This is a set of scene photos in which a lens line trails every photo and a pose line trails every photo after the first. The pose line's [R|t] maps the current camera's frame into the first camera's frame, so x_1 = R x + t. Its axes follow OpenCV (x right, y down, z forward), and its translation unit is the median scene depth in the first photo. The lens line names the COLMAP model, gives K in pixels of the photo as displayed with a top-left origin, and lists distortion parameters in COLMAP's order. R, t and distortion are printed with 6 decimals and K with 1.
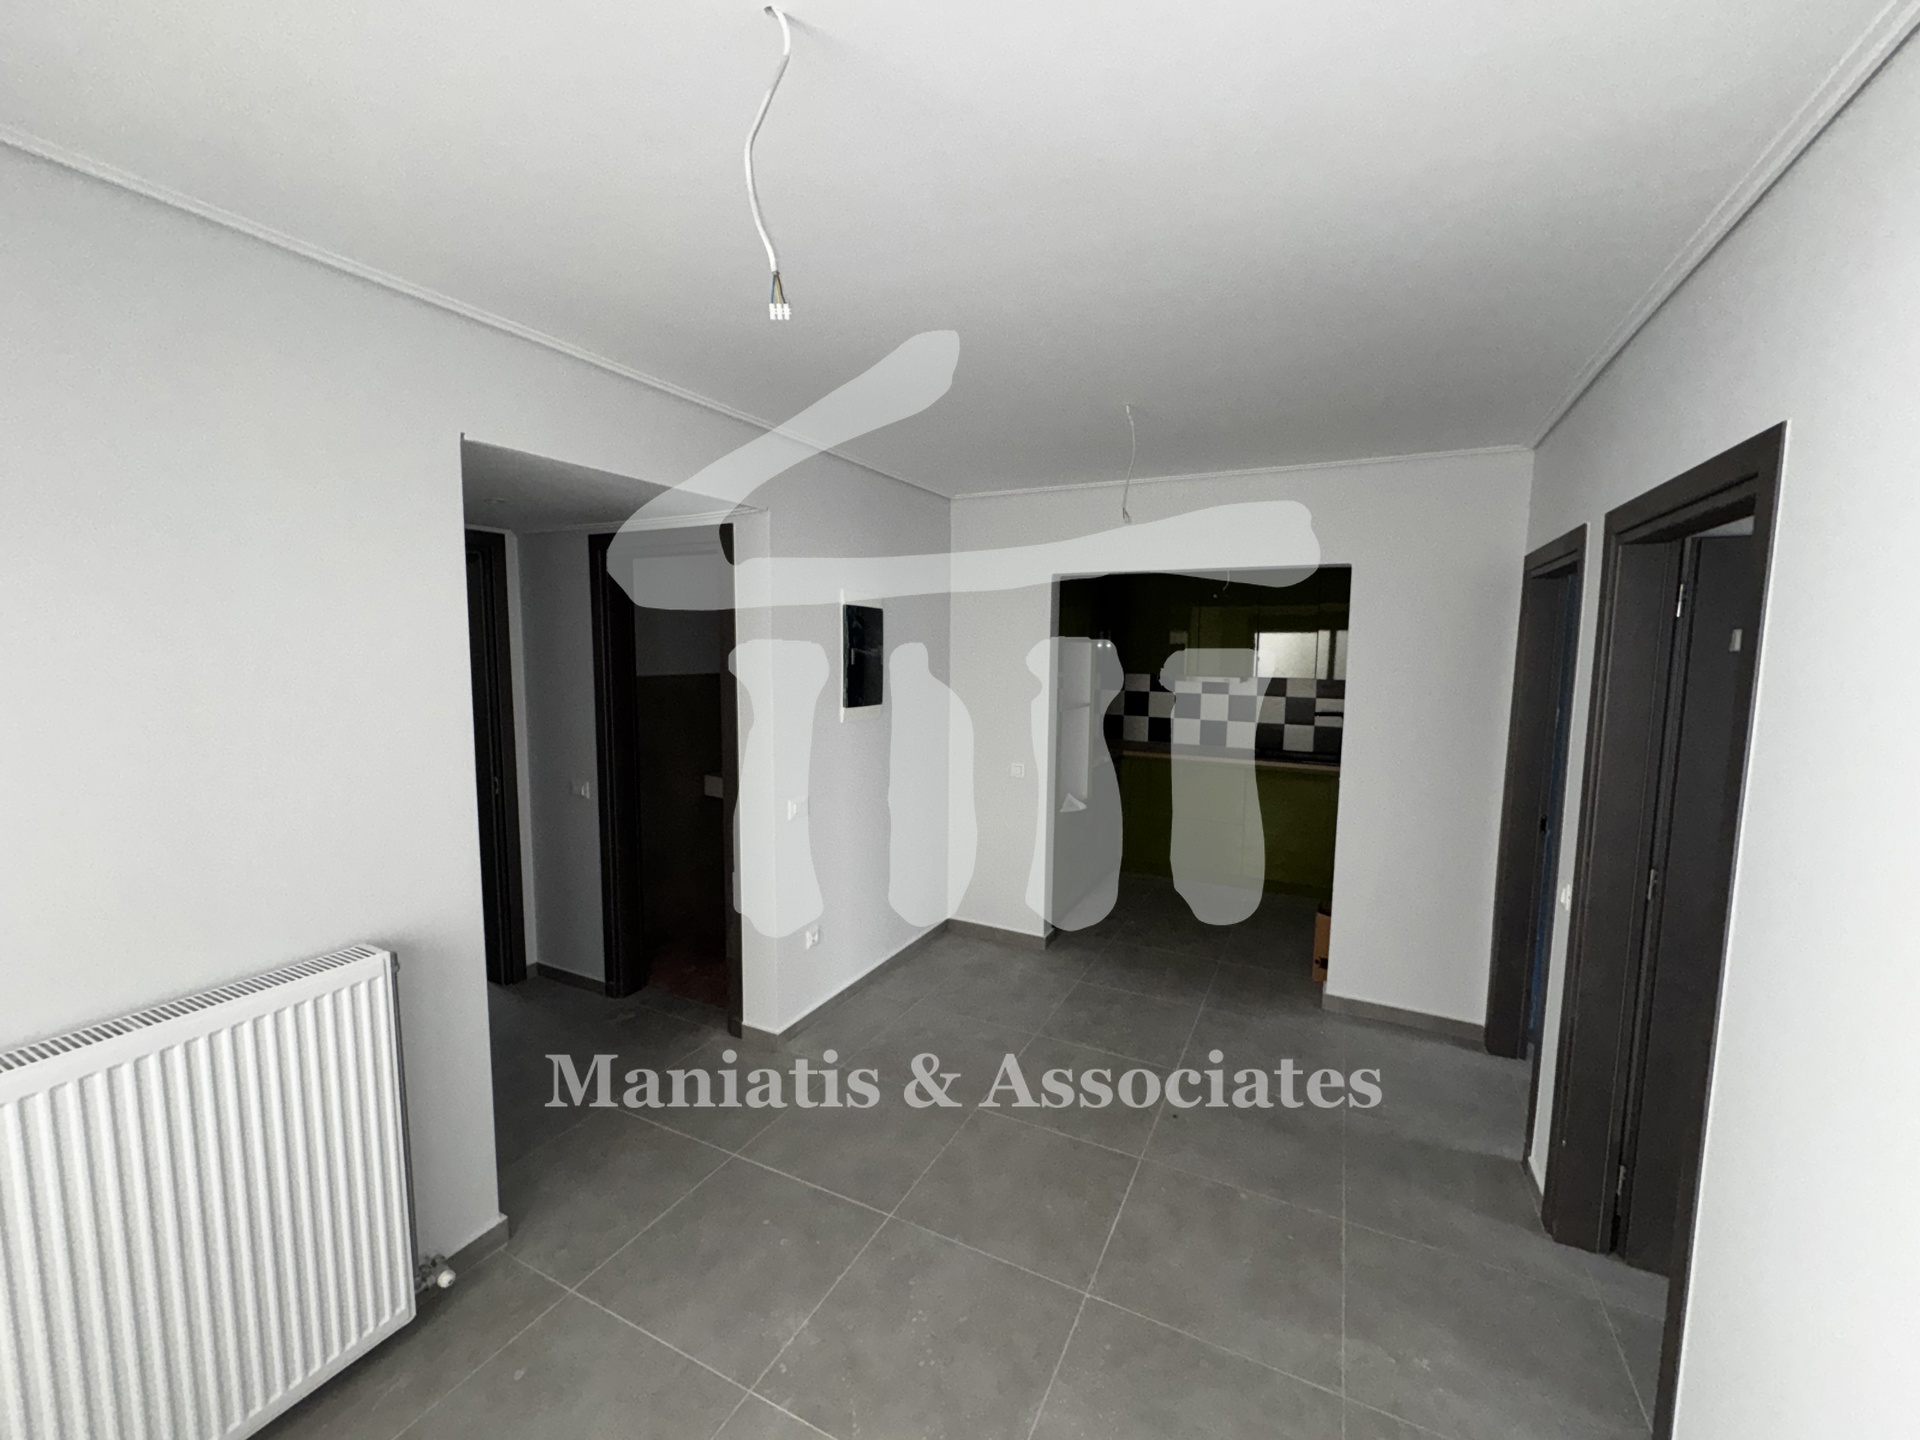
lens RADIAL K [[769.8, 0, 949.2], [0, 769.8, 720.0], [0, 0, 1]] dist [-0.003216, 0.001196]
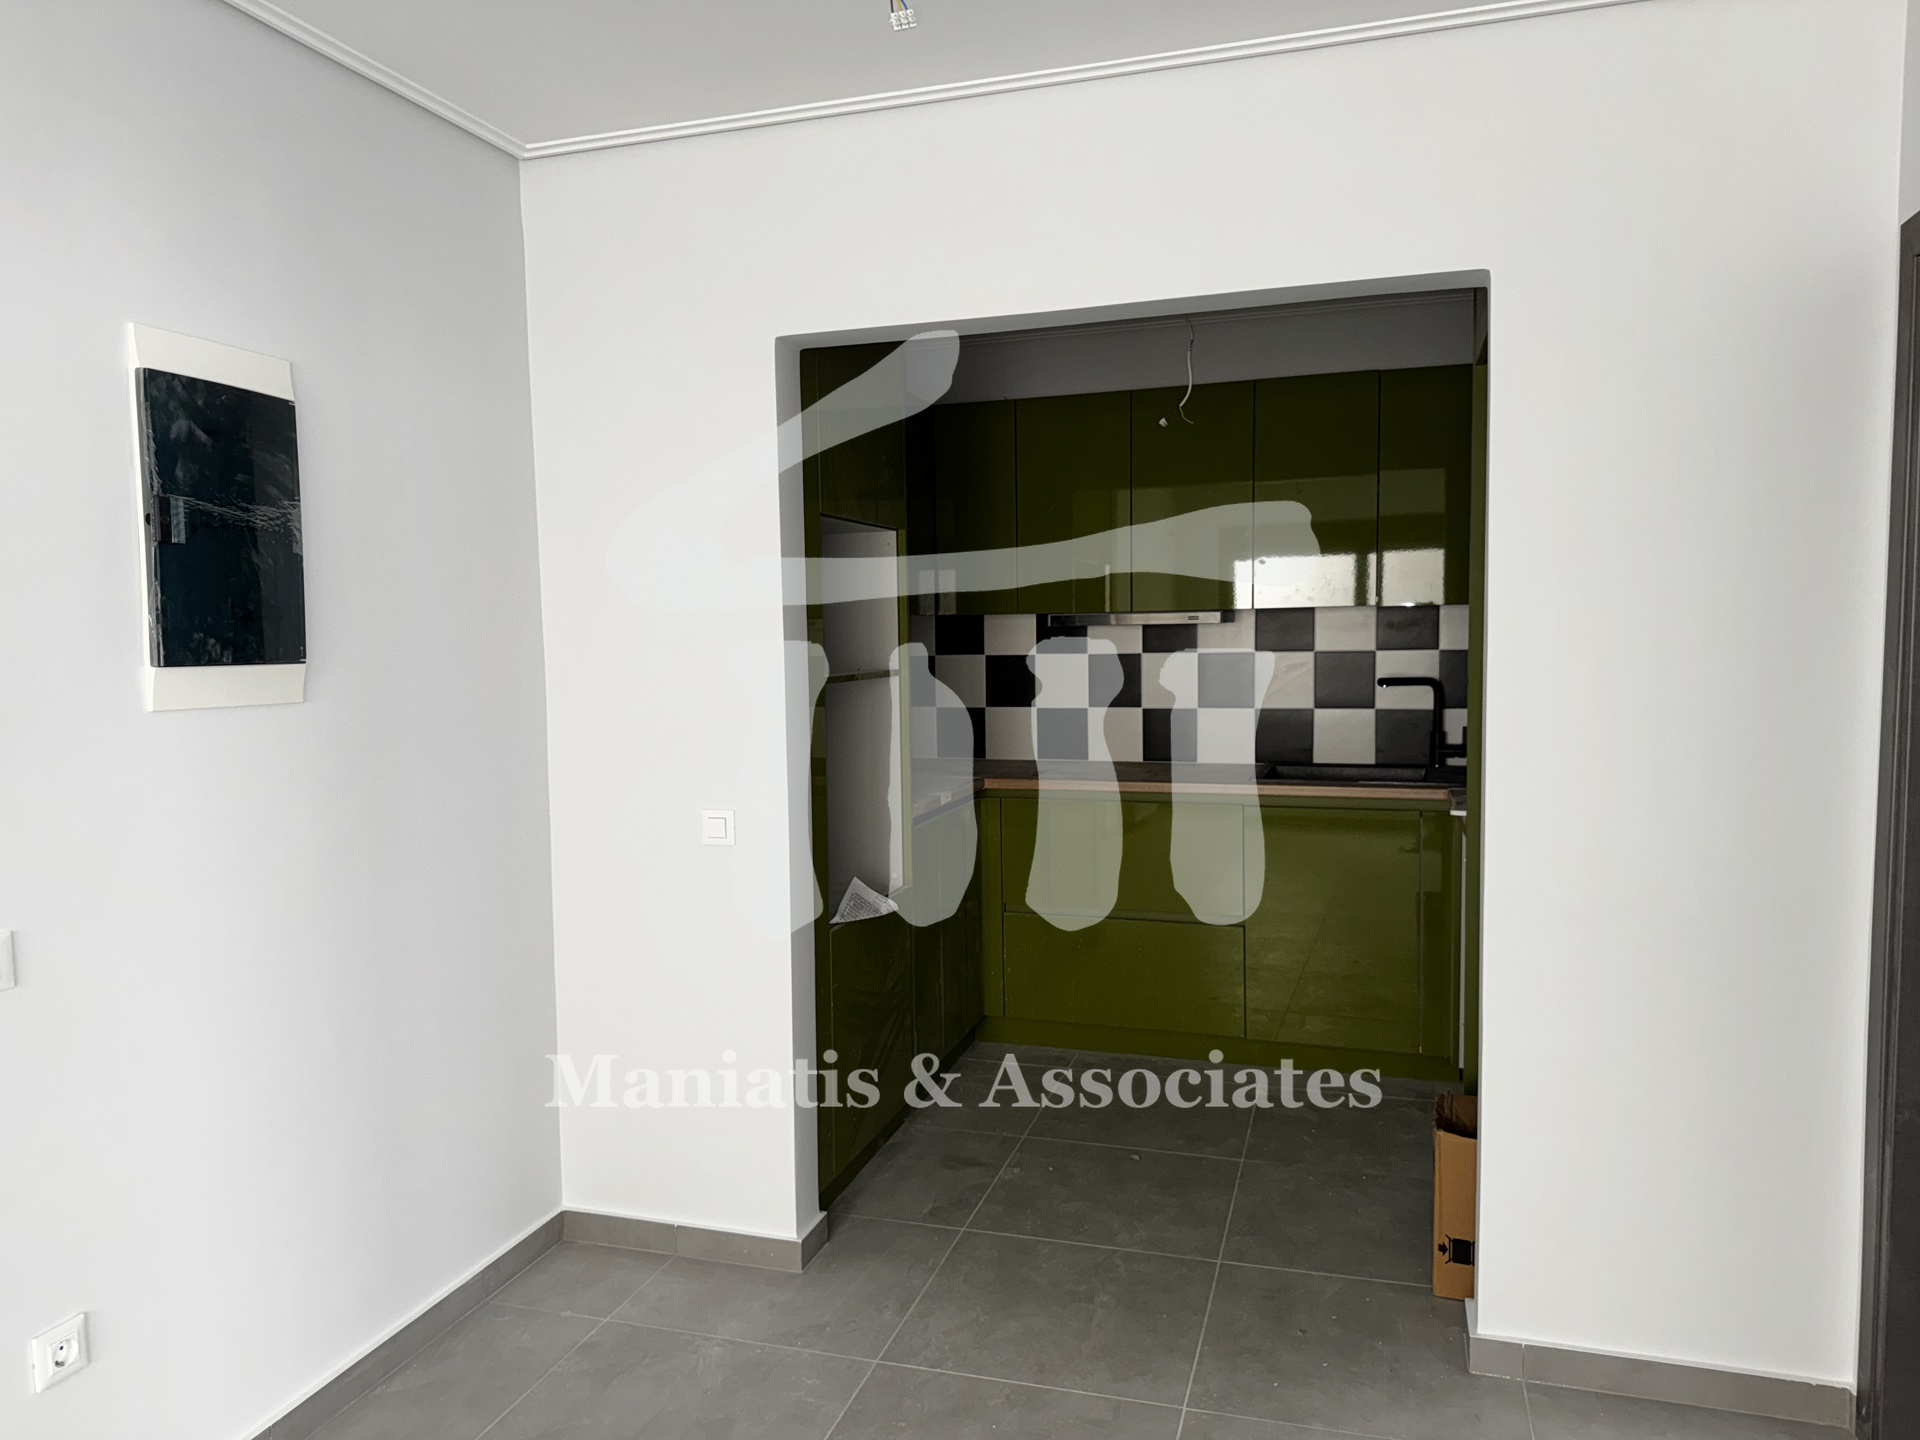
lens RADIAL K [[1354.7, 0, 909.4], [0, 1354.7, 723.6], [0, 0, 1]] dist [0.030495, -0.040538]
pose [[0.988210, -0.040930, 0.147535, 0.085739], [0.044942, 0.998702, -0.023964, 0.031477], [-0.146362, 0.030312, 0.988767, 0.275259]]
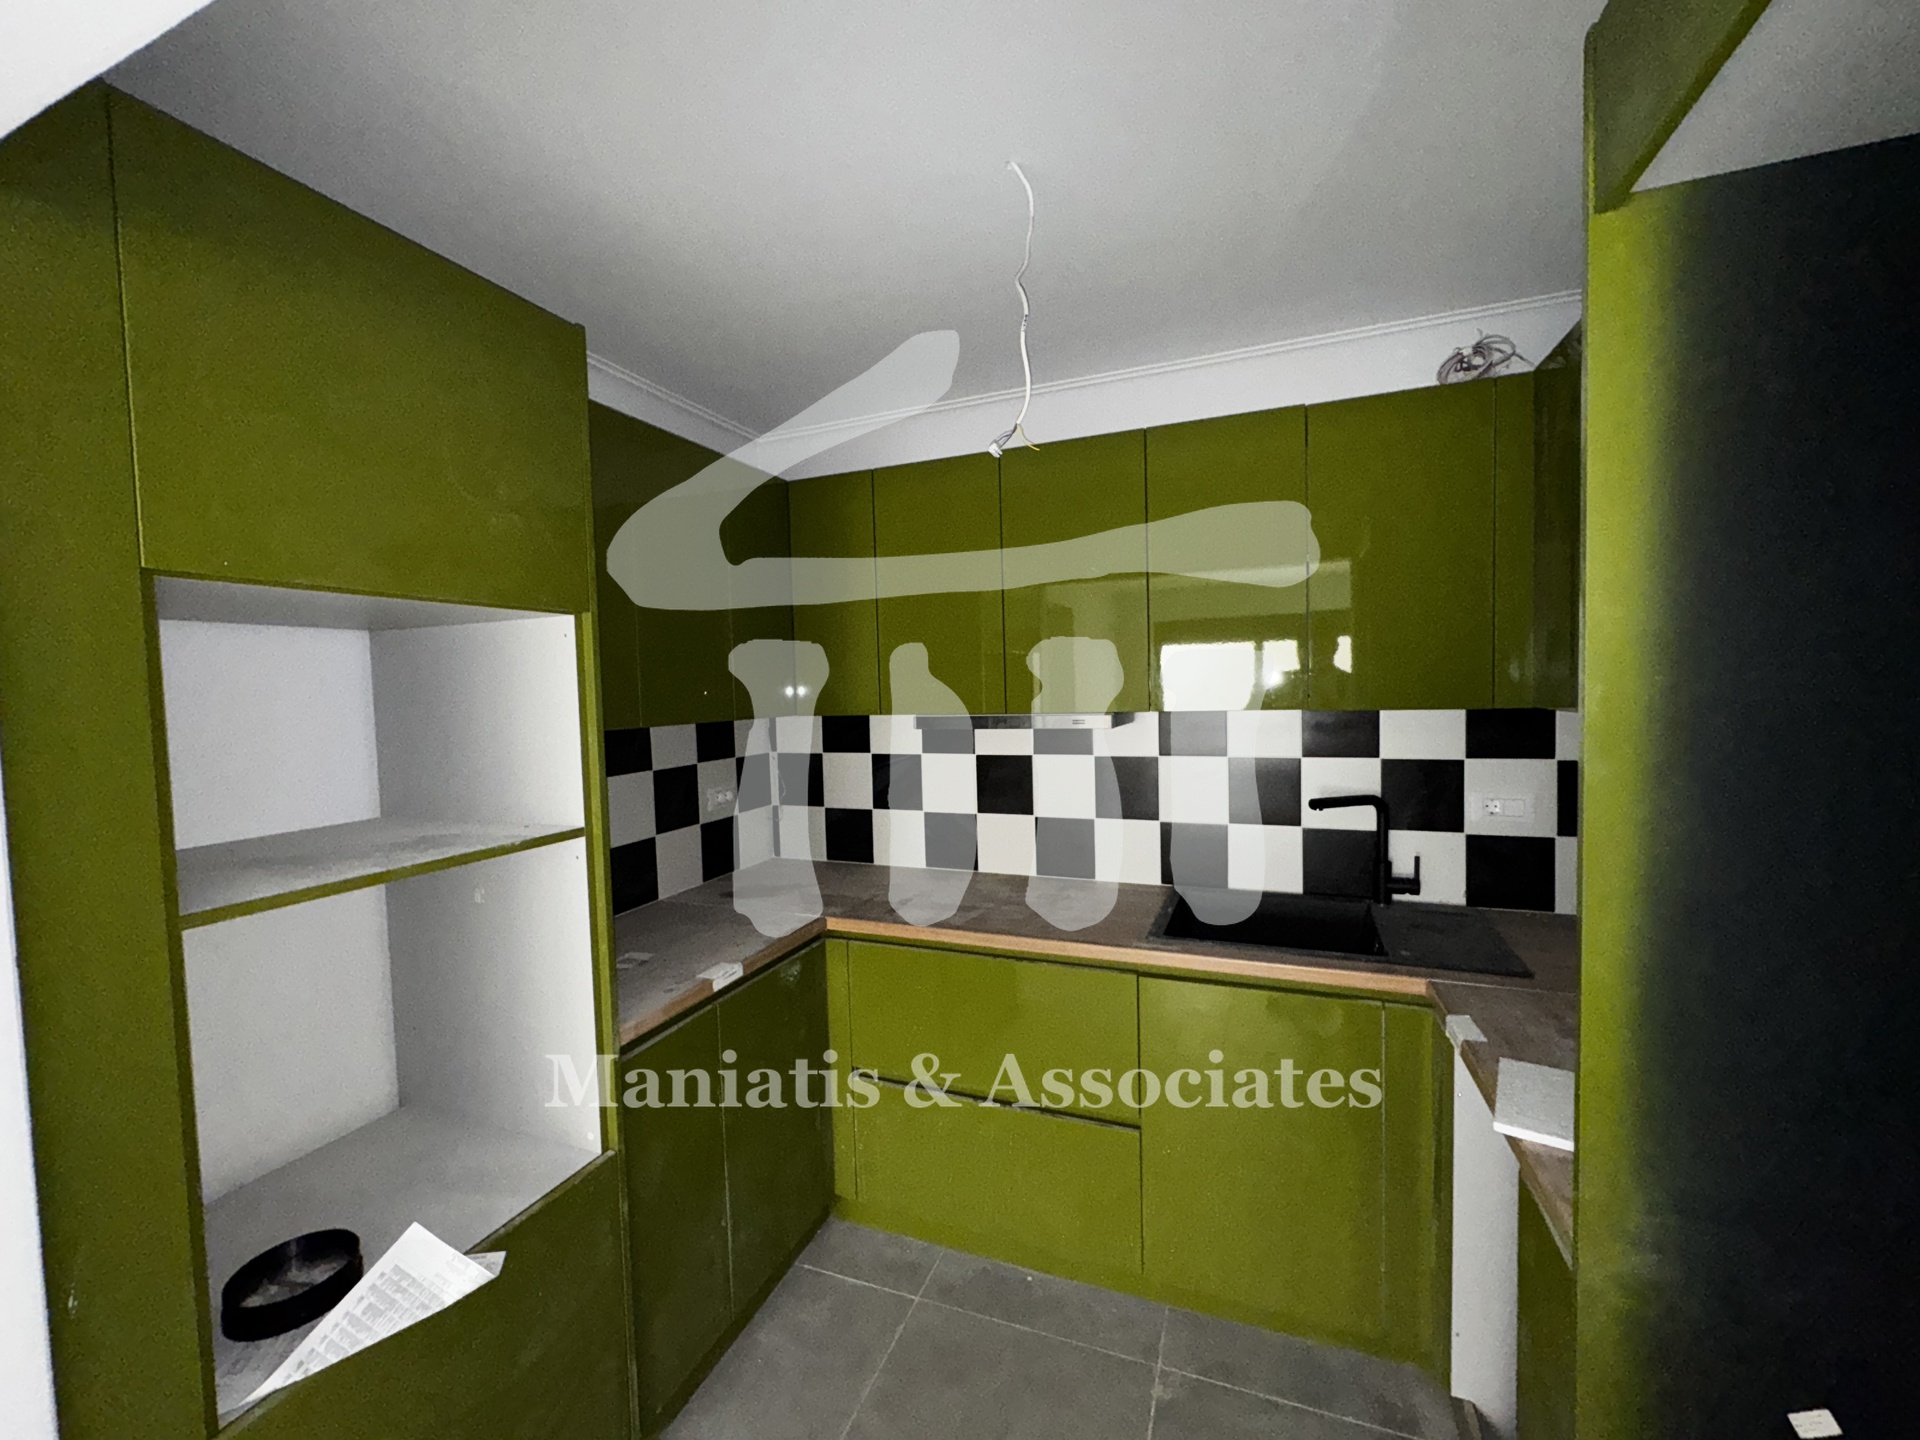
lens RADIAL K [[769.8, 0, 963.4], [0, 769.8, 710.6], [0, 0, 1]] dist [-0.003216, 0.001196]
pose [[0.993143, -0.039417, 0.110058, 0.339758], [0.046649, 0.996864, -0.063926, -0.046252], [-0.107193, 0.068622, 0.991867, 0.810641]]
